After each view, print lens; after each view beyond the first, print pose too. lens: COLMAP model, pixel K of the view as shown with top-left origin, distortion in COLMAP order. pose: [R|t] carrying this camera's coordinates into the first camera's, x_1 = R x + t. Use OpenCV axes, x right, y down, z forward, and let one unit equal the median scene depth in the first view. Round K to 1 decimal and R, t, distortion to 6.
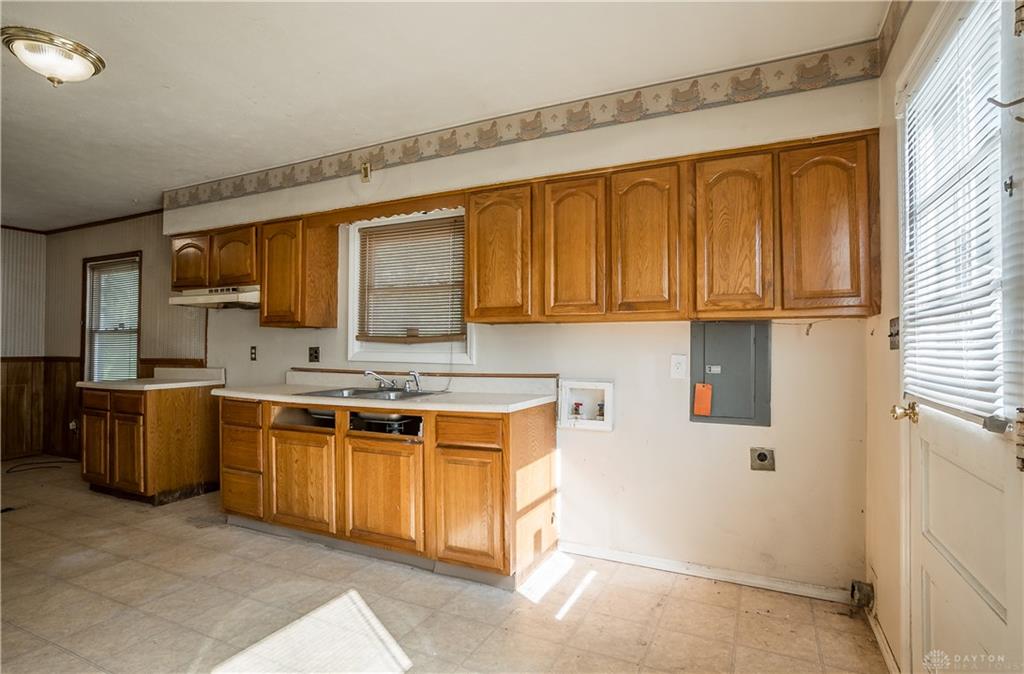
lens RADIAL K [[524.4, 0, 508.4], [0, 524.4, 339.3], [0, 0, 1]] dist [-0.027500, -0.000046]
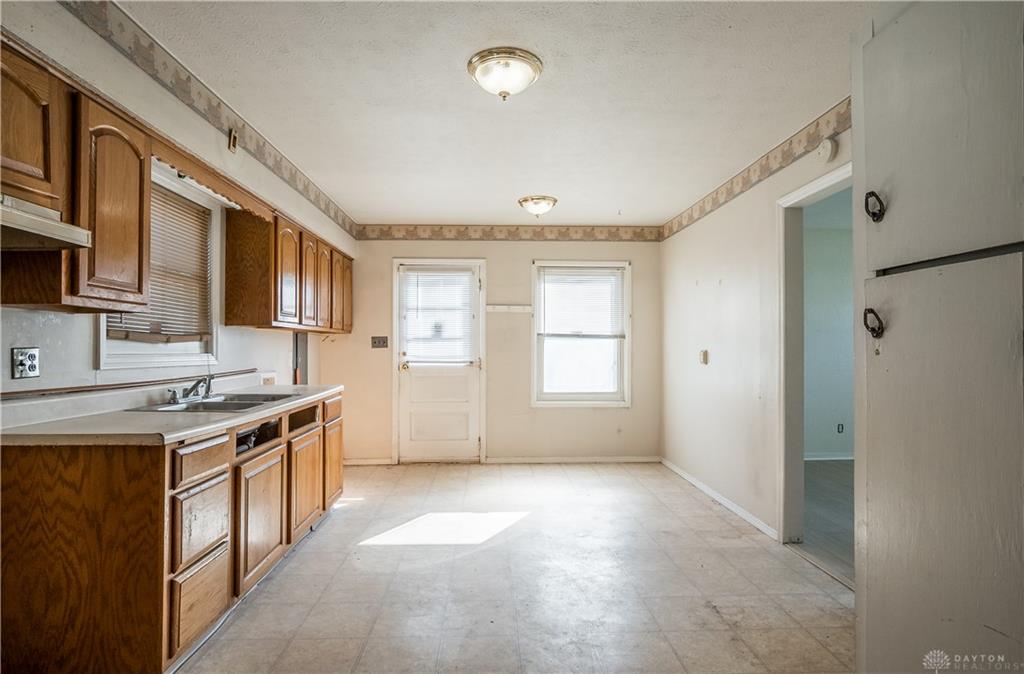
lens RADIAL K [[524.4, 0, 510.9], [0, 524.4, 340.2], [0, 0, 1]] dist [-0.027500, -0.000046]
pose [[-0.466693, 0.013817, 0.884312, -1.505570], [-0.004643, 0.999826, -0.018072, 0.021795], [-0.884407, -0.012540, -0.466547, 1.218603]]
